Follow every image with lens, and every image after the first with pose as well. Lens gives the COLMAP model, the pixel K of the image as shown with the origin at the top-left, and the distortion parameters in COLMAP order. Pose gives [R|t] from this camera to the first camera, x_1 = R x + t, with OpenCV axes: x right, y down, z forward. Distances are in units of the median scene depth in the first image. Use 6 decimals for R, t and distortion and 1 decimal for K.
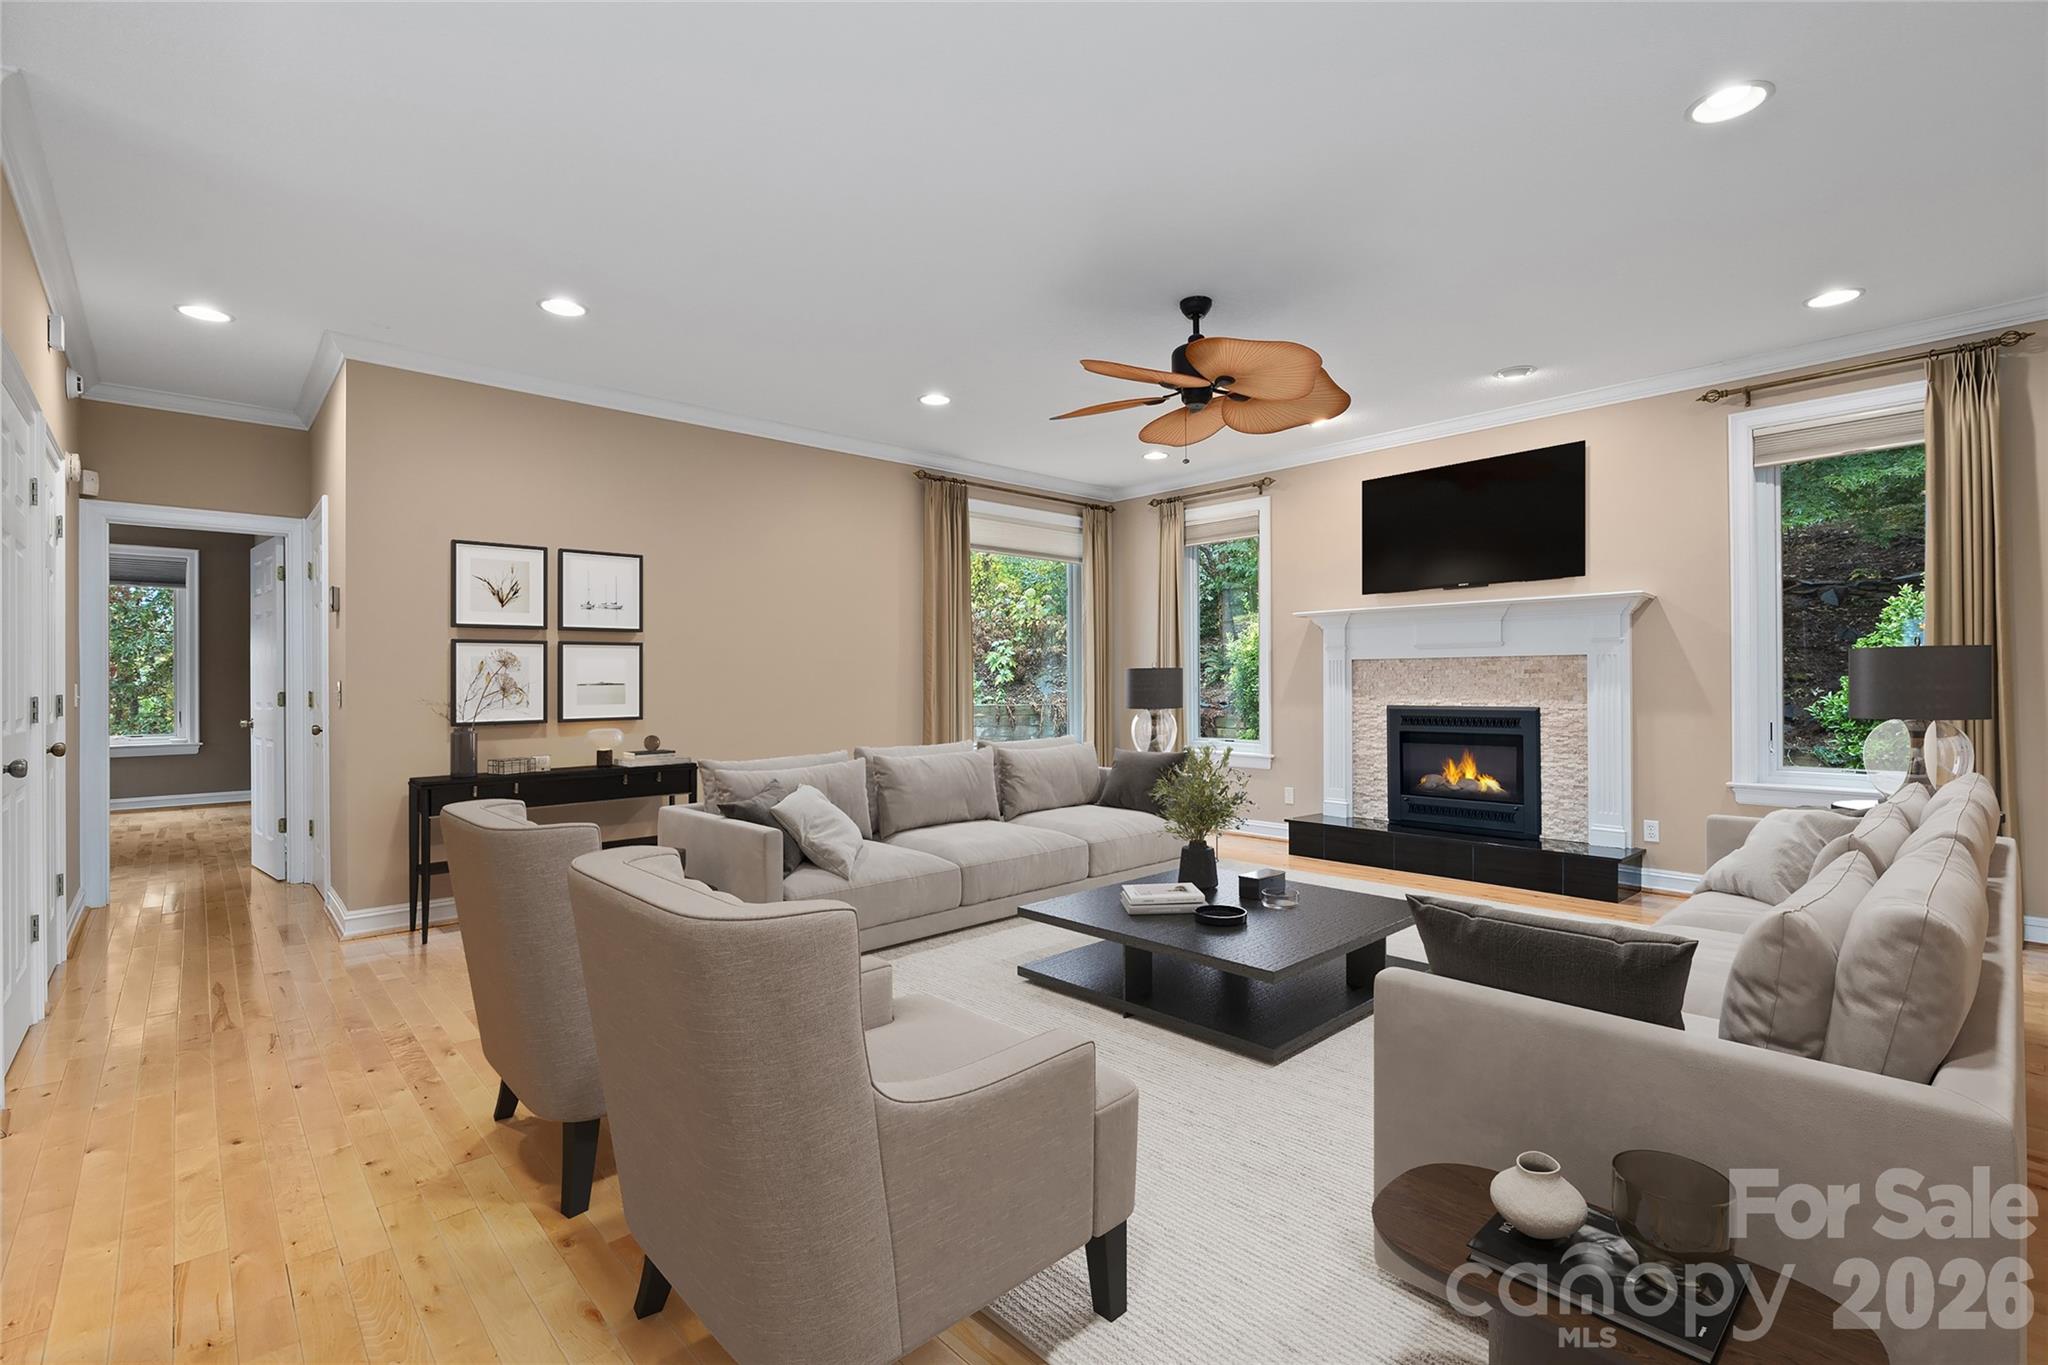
lens RADIAL K [[940.7, 0, 1011.2], [0, 940.7, 679.8], [0, 0, 1]] dist [0.010895, -0.000564]
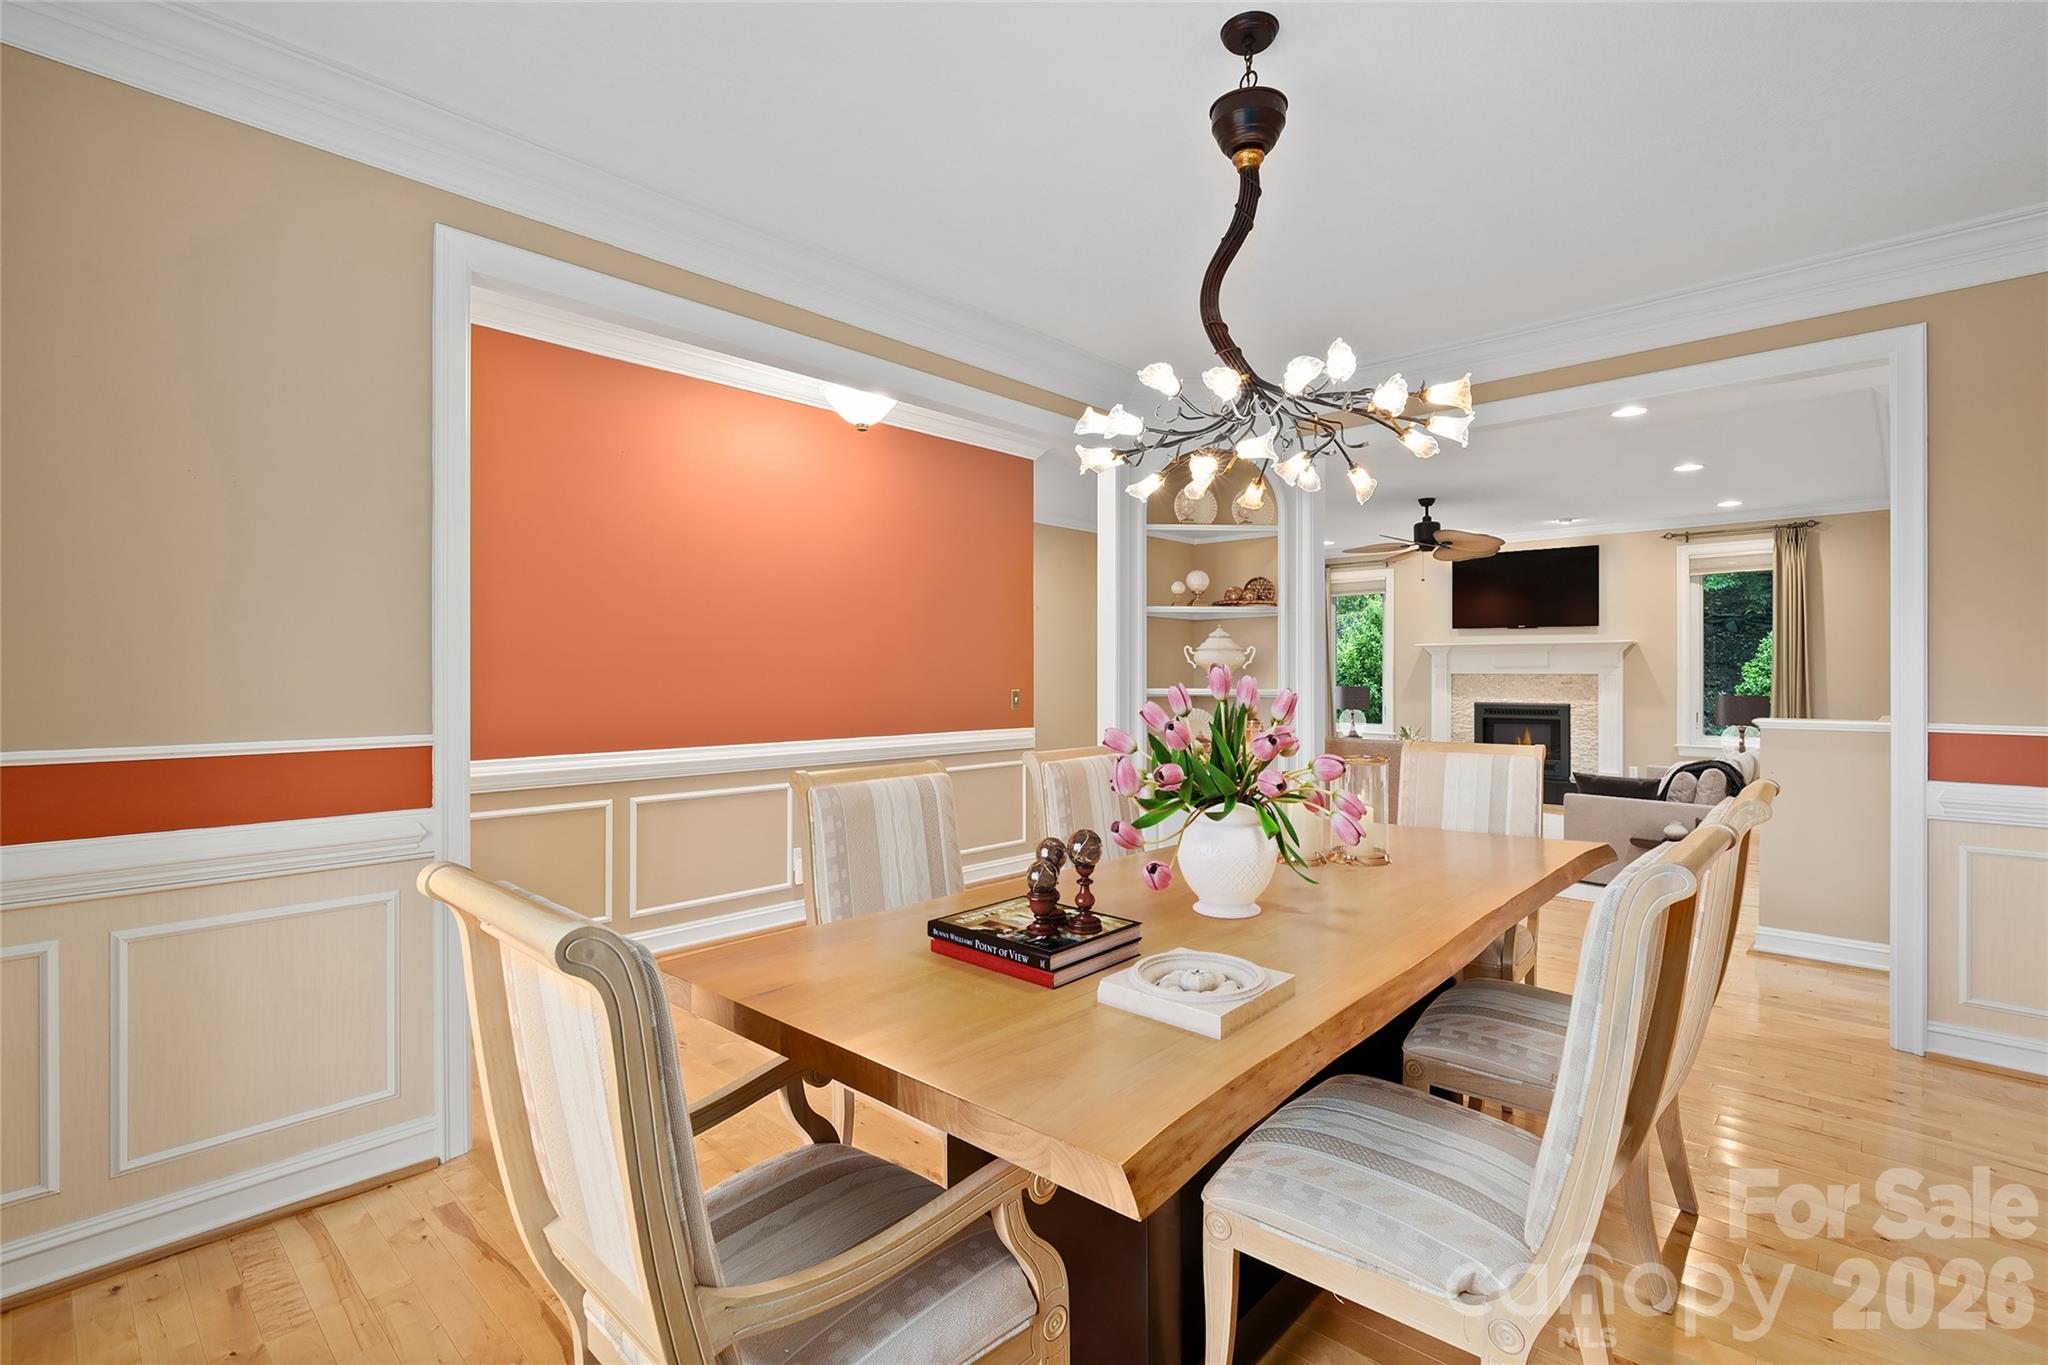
lens RADIAL K [[940.7, 0, 1038.9], [0, 940.7, 679.5], [0, 0, 1]] dist [0.010895, -0.000564]
pose [[0.997160, 0.002841, 0.075253, -0.525052], [-0.003529, 0.999953, 0.009007, -0.026426], [-0.075223, -0.009246, 0.997124, -0.631038]]
